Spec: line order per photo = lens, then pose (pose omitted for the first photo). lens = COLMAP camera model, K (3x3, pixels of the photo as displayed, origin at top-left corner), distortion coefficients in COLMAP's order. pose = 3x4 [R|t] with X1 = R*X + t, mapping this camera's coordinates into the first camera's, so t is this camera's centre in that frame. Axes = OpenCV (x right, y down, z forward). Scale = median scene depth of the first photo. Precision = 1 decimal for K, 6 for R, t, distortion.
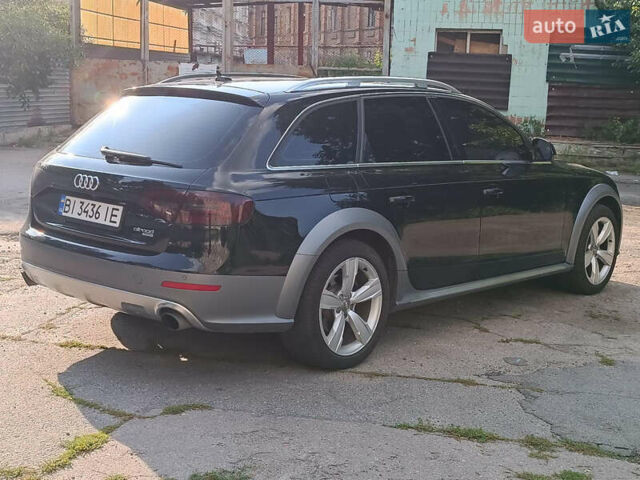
lens RADIAL K [[884.4, 0, 320.0], [0, 884.4, 240.0], [0, 0, 1]] dist [0.247789, -0.914612]
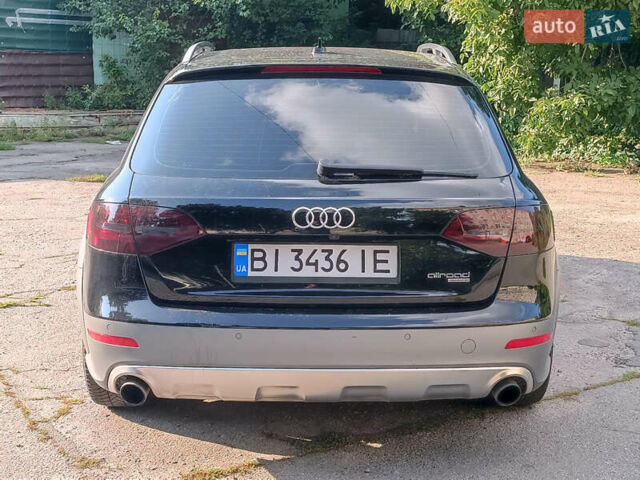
lens RADIAL K [[884.4, 0, 320.0], [0, 884.4, 240.0], [0, 0, 1]] dist [0.247789, -0.914612]
pose [[0.739531, -0.152691, 0.655576, -0.656496], [0.127904, 0.988064, 0.085847, -0.099879], [-0.660859, 0.020364, 0.750234, 0.509781]]
